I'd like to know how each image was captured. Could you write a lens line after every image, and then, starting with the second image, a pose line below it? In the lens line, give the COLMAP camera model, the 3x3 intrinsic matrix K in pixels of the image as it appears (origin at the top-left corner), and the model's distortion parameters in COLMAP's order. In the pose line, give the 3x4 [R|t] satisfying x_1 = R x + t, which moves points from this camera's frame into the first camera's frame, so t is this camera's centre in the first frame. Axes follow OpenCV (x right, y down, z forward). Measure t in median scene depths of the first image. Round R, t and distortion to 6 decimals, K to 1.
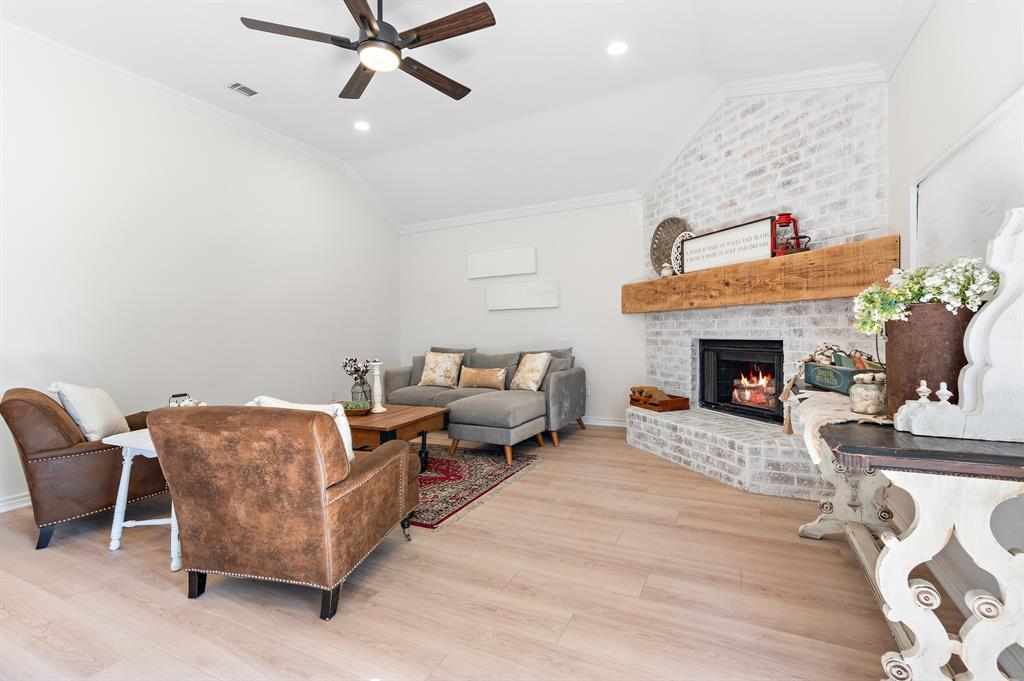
lens RADIAL K [[466.9, 0, 517.7], [0, 466.9, 336.2], [0, 0, 1]] dist [-0.008745, 0.002550]
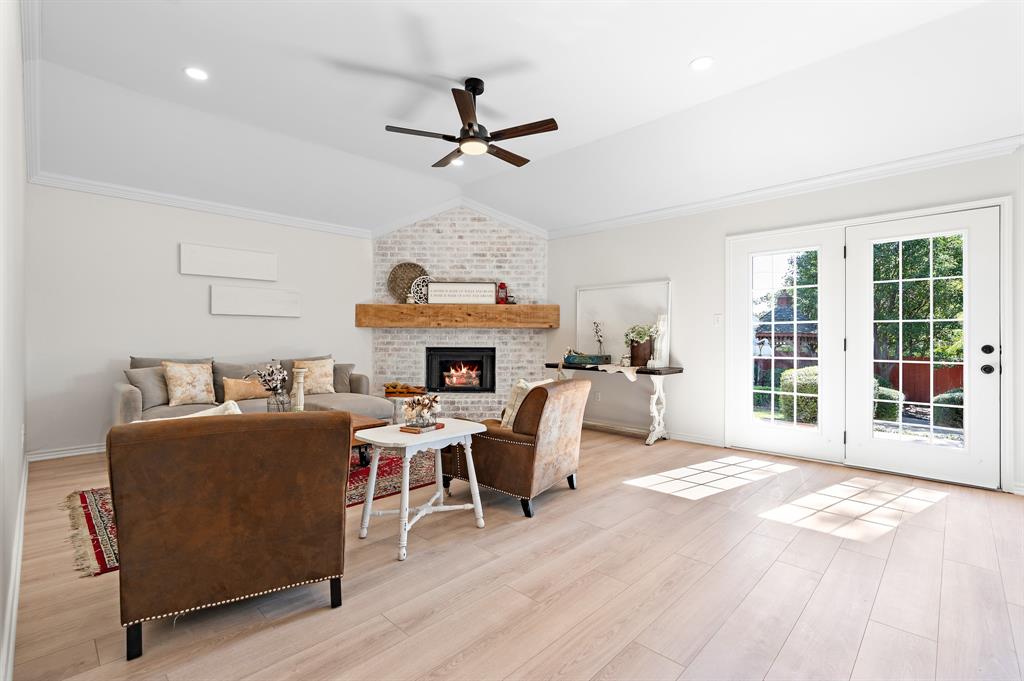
lens RADIAL K [[466.9, 0, 511.7], [0, 466.9, 337.3], [0, 0, 1]] dist [-0.008745, 0.002550]
pose [[0.305177, 0.026357, 0.951931, -1.169765], [0.000673, 0.999611, -0.027893, 0.020007], [-0.952295, 0.009153, 0.305040, 0.329625]]
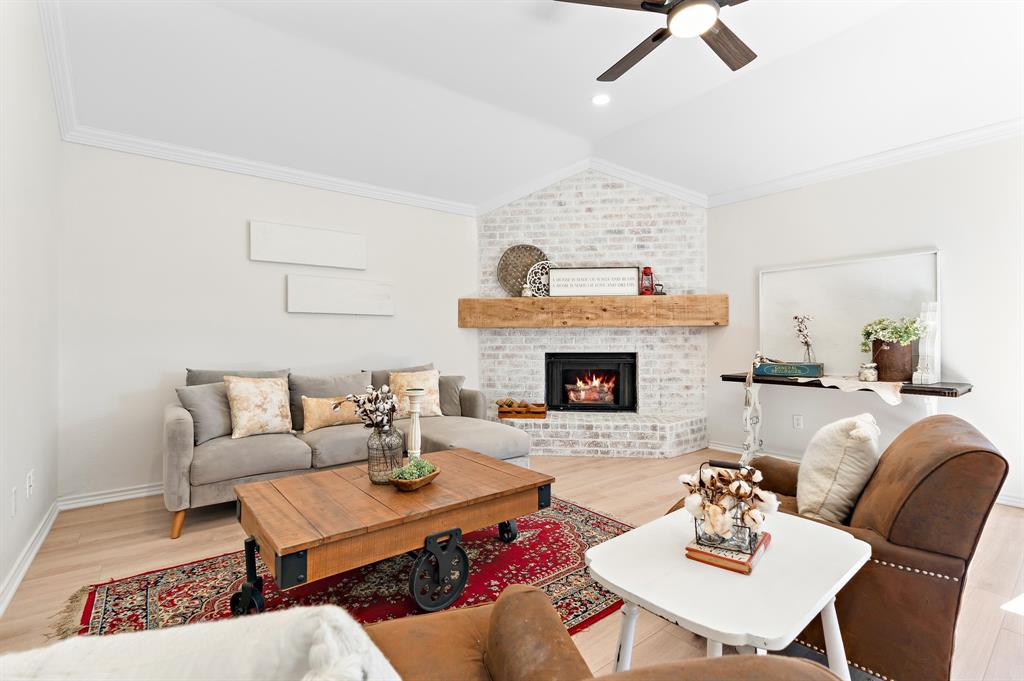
lens RADIAL K [[466.9, 0, 511.2], [0, 466.9, 333.1], [0, 0, 1]] dist [-0.008745, 0.002550]
pose [[0.430863, 0.037050, 0.901657, -0.863077], [0.005656, 0.999026, -0.043754, 0.009191], [-0.902400, 0.023952, 0.430234, 0.686226]]
